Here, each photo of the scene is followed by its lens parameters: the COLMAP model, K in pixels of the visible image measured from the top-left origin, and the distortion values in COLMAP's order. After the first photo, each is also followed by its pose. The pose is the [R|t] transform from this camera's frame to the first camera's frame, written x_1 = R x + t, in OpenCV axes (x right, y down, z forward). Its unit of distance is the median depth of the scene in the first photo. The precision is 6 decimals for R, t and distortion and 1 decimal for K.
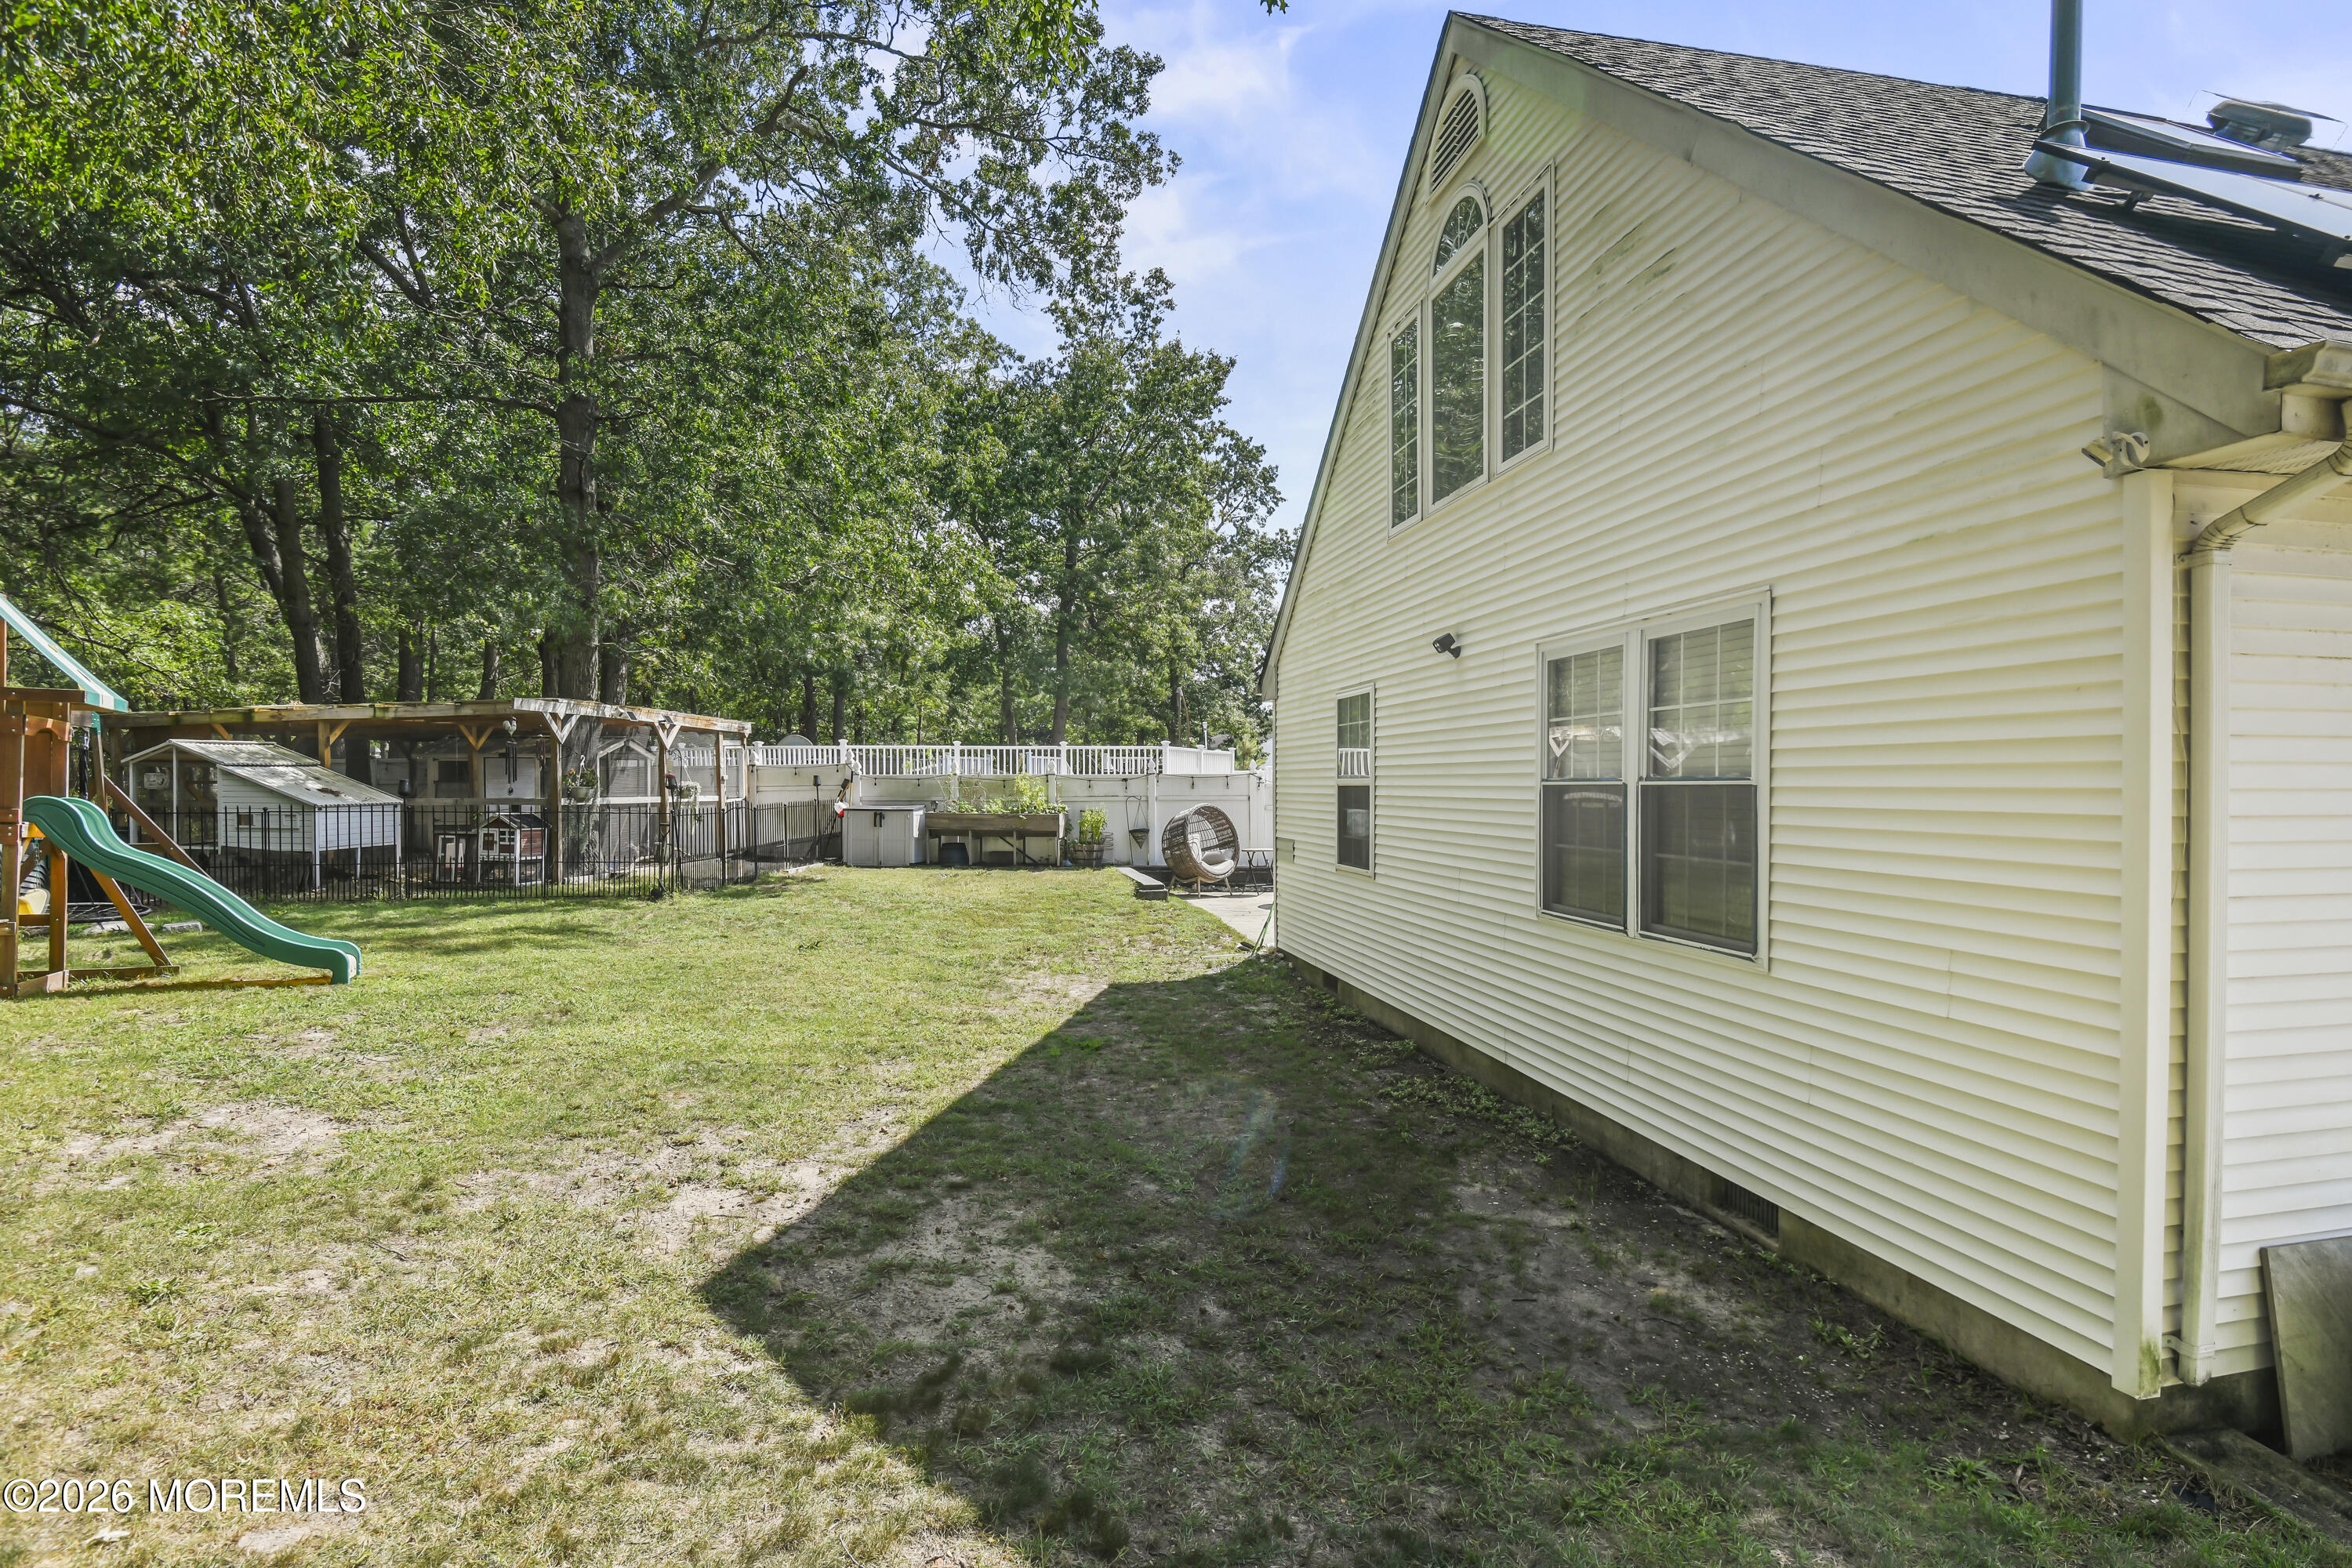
lens RADIAL K [[1100.5, 0, 1171.7], [0, 1100.5, 795.1], [0, 0, 1]] dist [0.046583, -0.038952]
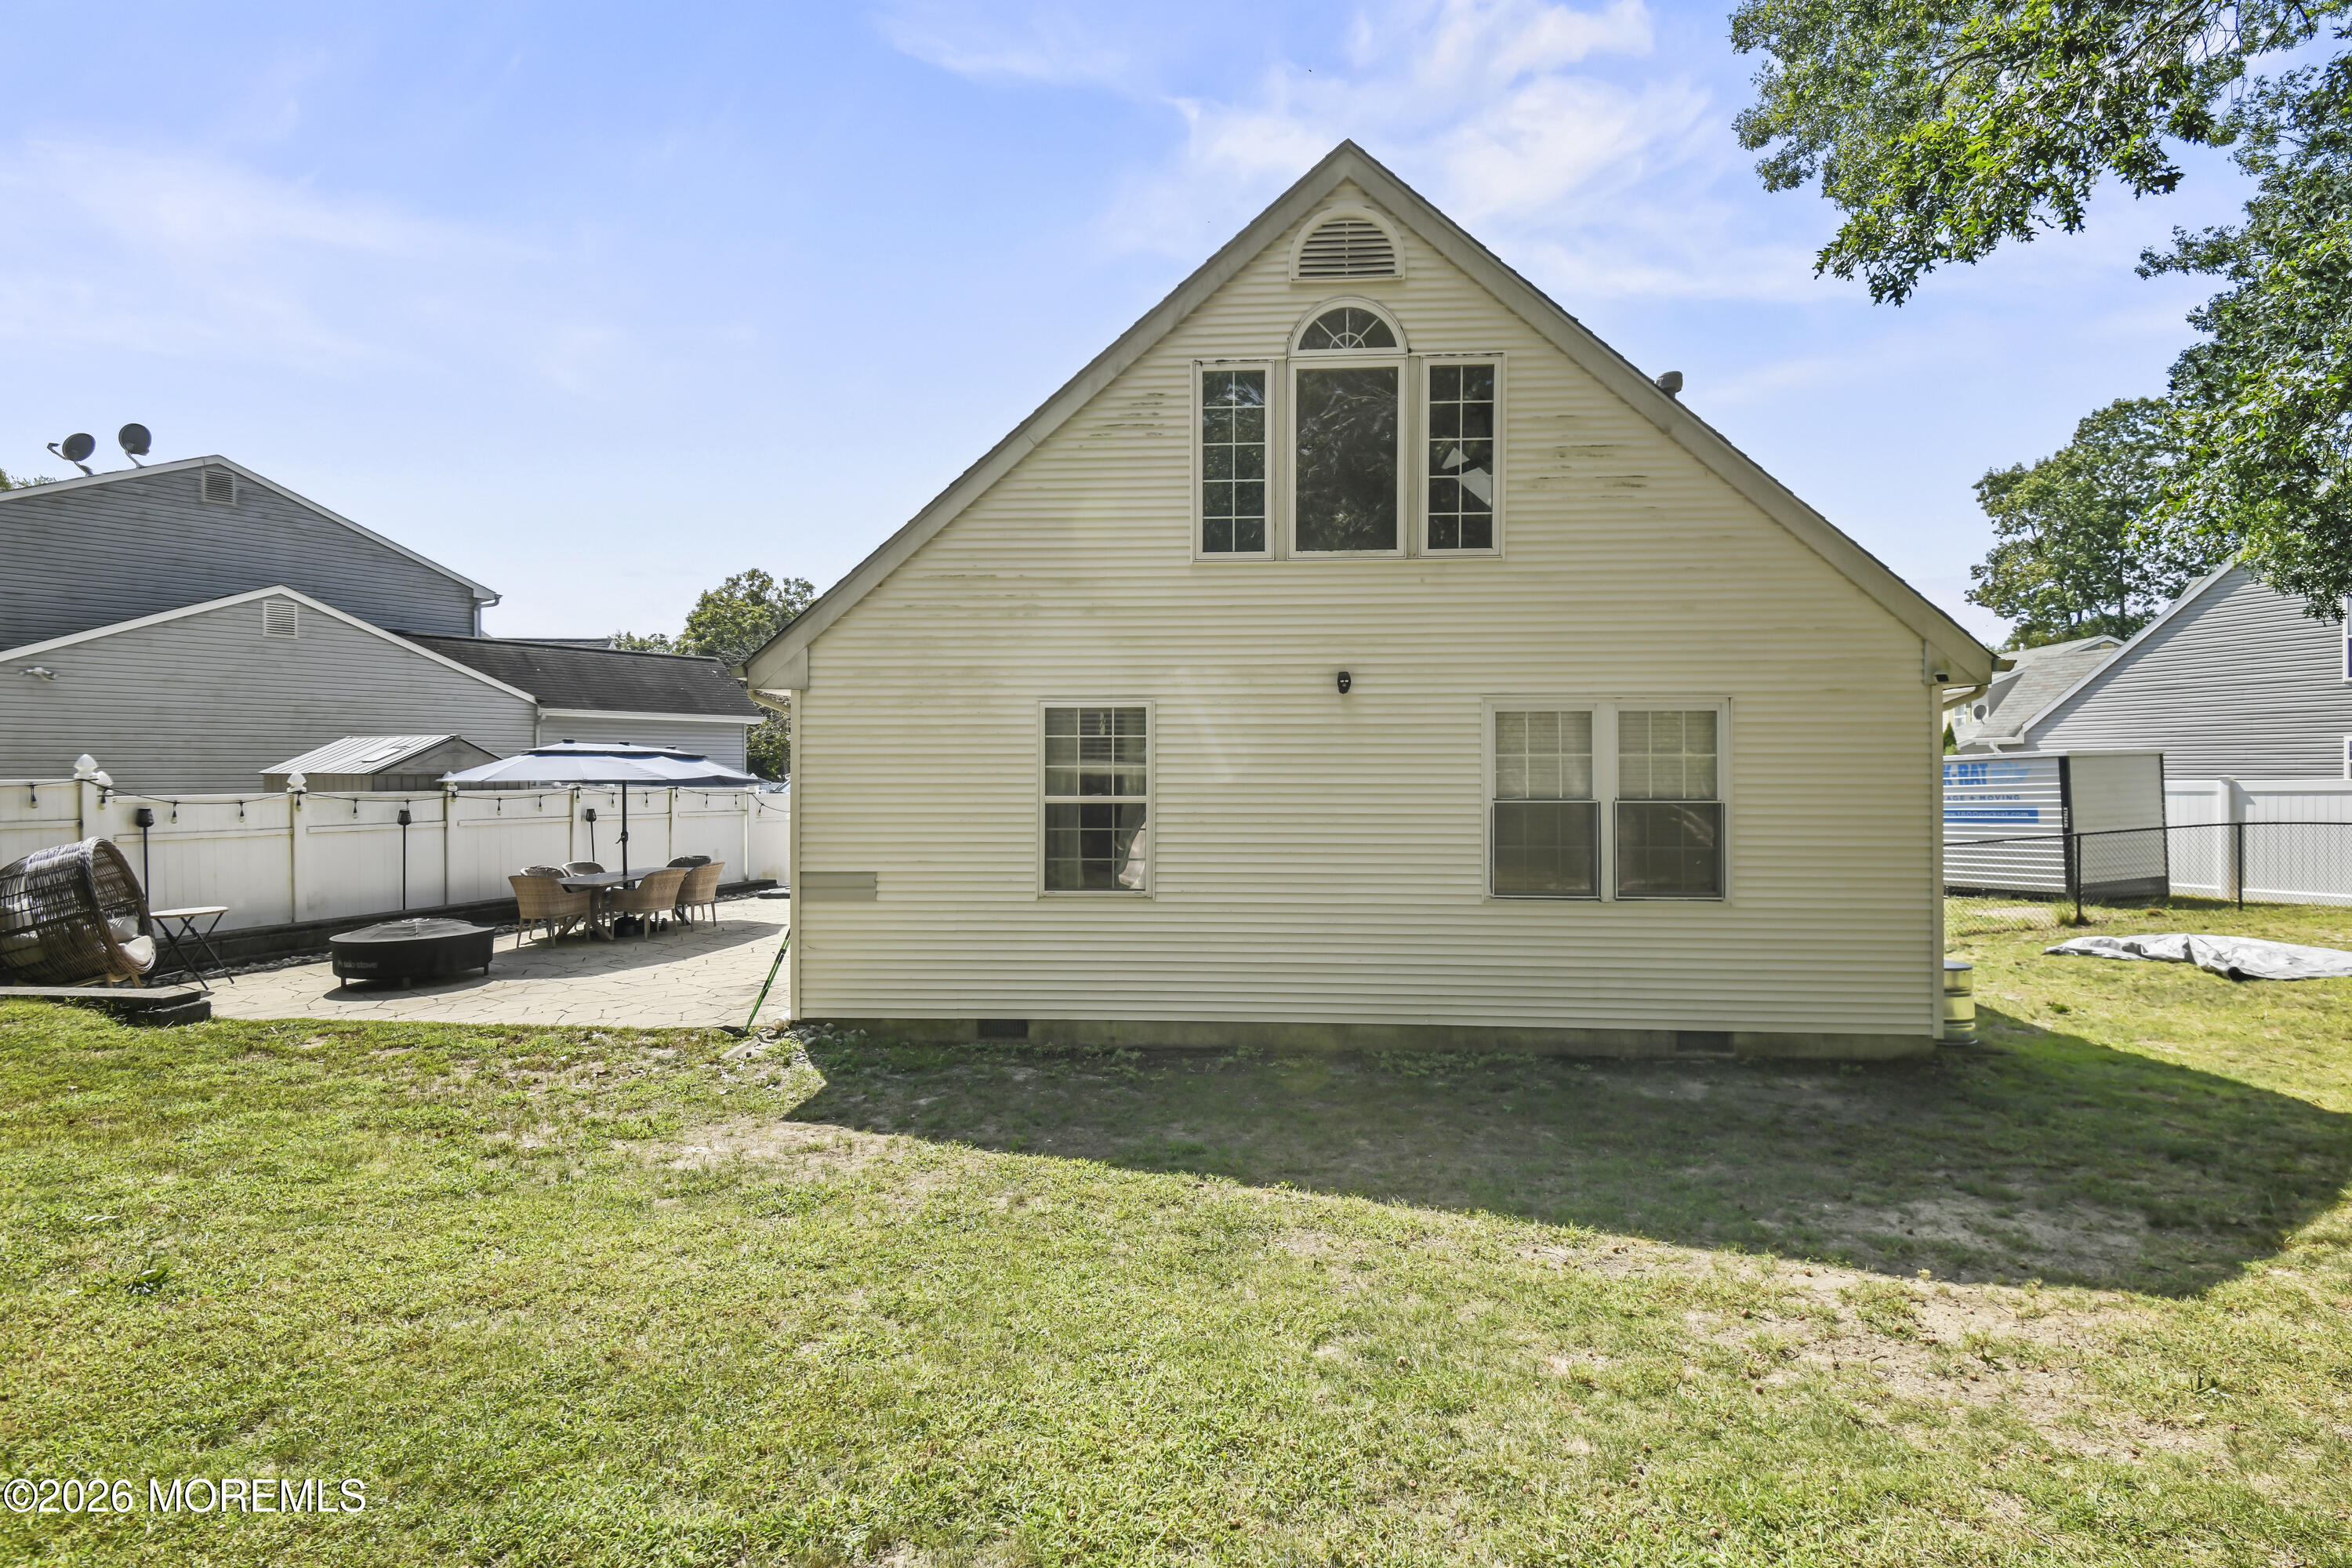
lens RADIAL K [[1079.2, 0, 1176.0], [0, 1079.2, 784.0], [0, 0, 1]] dist [0.048413, -0.036639]
pose [[0.256329, -0.001382, 0.966589, -1.244705], [0.009398, 0.999955, -0.001063, -0.041900], [-0.966544, 0.009357, 0.256330, 1.231808]]
